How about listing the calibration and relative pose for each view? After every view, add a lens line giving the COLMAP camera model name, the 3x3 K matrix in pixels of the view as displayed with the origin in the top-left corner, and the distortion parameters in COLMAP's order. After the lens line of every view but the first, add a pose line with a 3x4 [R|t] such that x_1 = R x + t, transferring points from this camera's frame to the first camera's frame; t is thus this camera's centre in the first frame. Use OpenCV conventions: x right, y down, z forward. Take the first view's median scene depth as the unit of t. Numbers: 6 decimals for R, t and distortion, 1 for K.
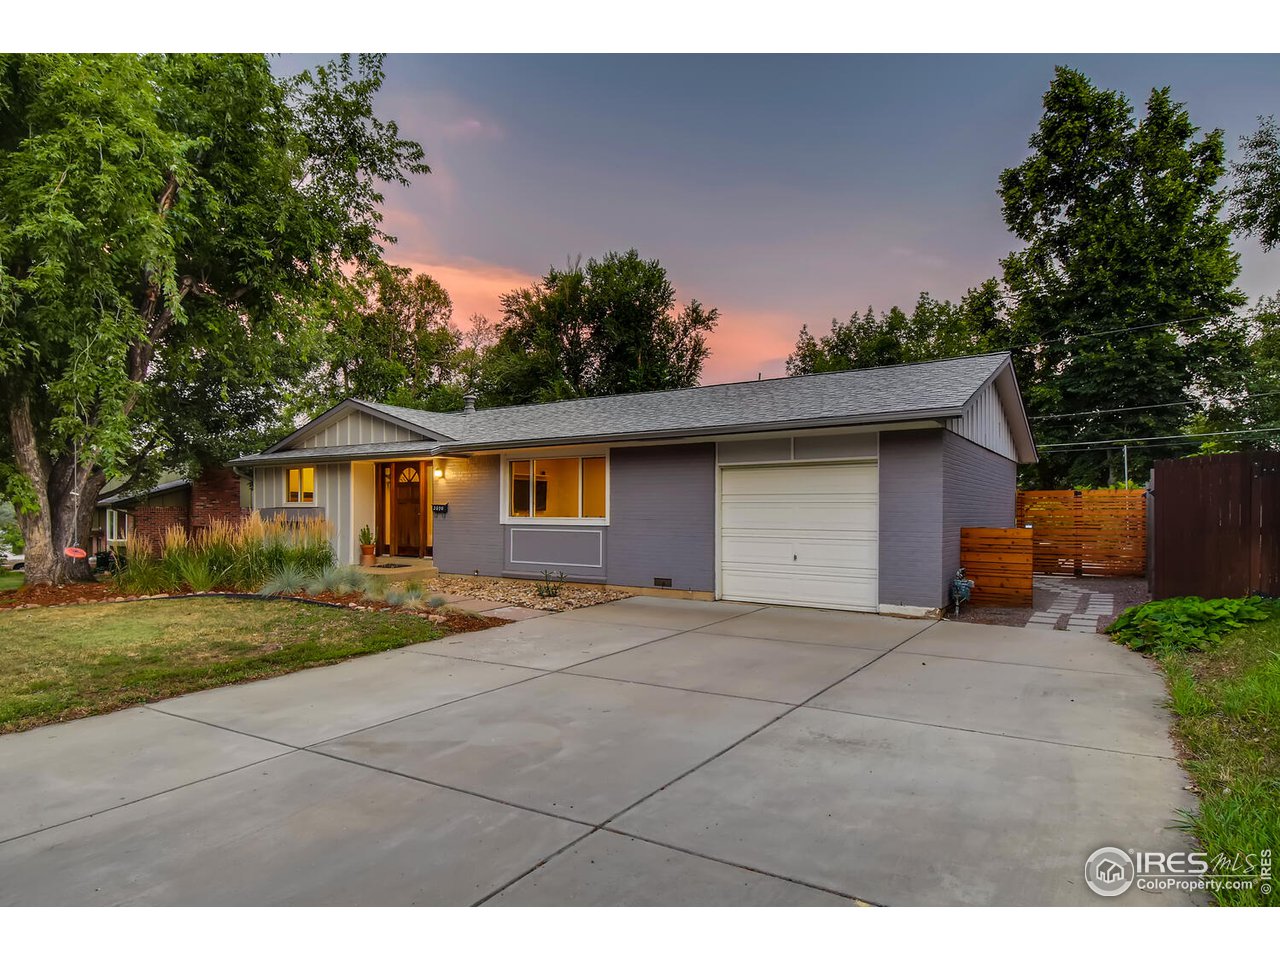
lens RADIAL K [[606.8, 0, 635.9], [0, 606.8, 478.6], [0, 0, 1]] dist [0.076662, -0.042094]
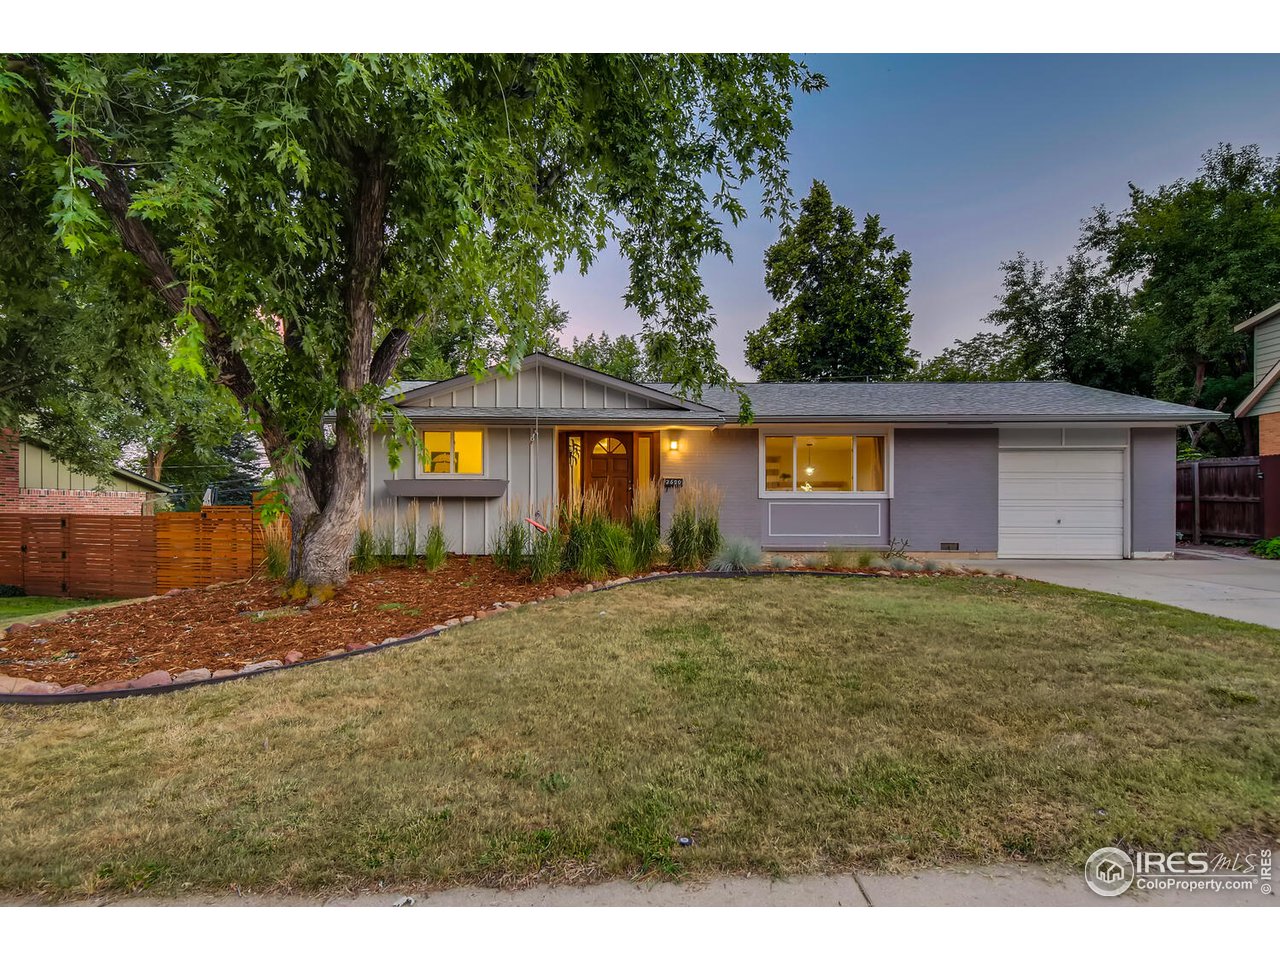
lens RADIAL K [[591.8, 0, 612.9], [0, 591.8, 479.4], [0, 0, 1]] dist [0.056940, -0.000050]
pose [[0.861041, 0.030233, 0.507636, -0.809966], [-0.026234, 0.999543, -0.015032, 0.056418], [-0.507859, -0.000374, 0.861440, 0.244634]]
